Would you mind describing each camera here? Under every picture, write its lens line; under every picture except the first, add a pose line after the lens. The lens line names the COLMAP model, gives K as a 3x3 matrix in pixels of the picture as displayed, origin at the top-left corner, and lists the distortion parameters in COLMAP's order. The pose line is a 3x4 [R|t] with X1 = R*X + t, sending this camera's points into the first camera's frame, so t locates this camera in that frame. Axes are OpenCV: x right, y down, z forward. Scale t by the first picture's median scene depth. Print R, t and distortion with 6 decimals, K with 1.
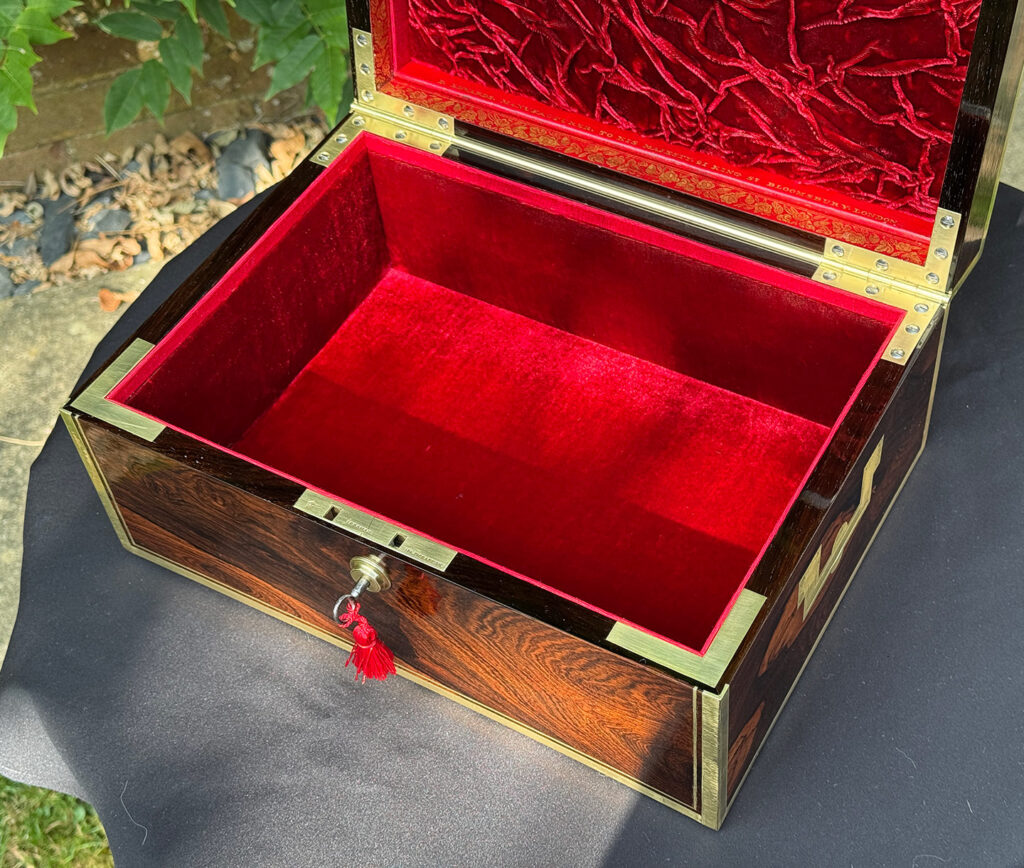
lens RADIAL K [[1594.2, 0, 567.9], [0, 1594.2, 445.4], [0, 0, 1]] dist [0.134088, -0.017379]
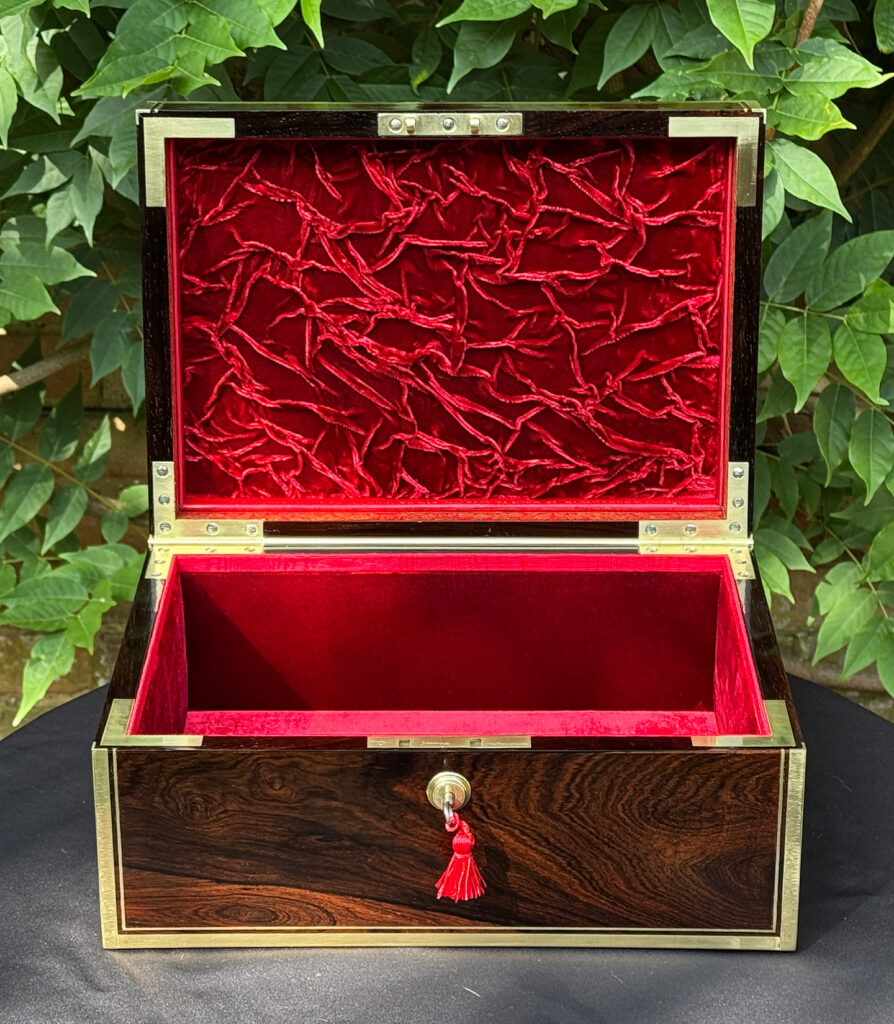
lens RADIAL K [[2550.8, 0, 447.0], [0, 2550.8, 512.0], [0, 0, 1]] dist [0.088410, 0.126169]
pose [[0.871149, -0.134696, 0.472182, -0.838100], [0.340905, 0.858009, -0.384193, 0.532039], [-0.353387, 0.495659, 0.793372, -0.433311]]
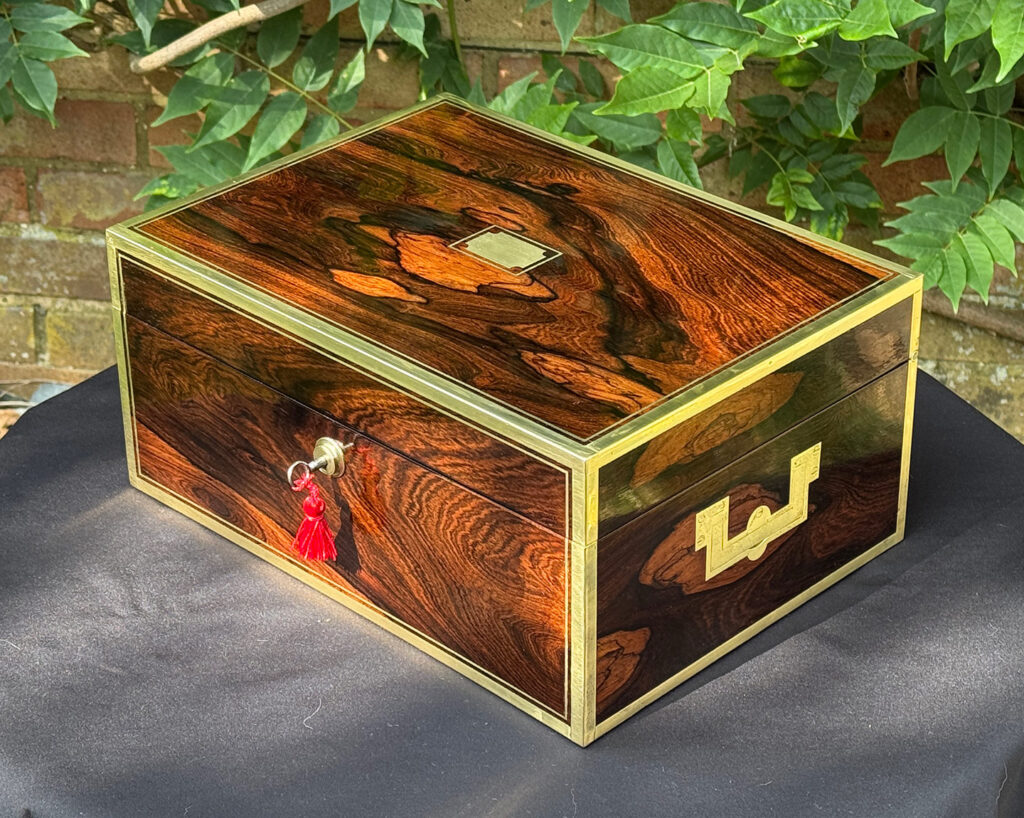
lens RADIAL K [[2583.1, 0, 512.0], [0, 2583.1, 409.0], [0, 0, 1]] dist [0.017605, 0.178632]
pose [[0.964970, 0.172397, -0.197769, 0.317443], [-0.228944, 0.921461, -0.313837, 0.532189], [0.128132, 0.348121, 0.928652, -0.607300]]
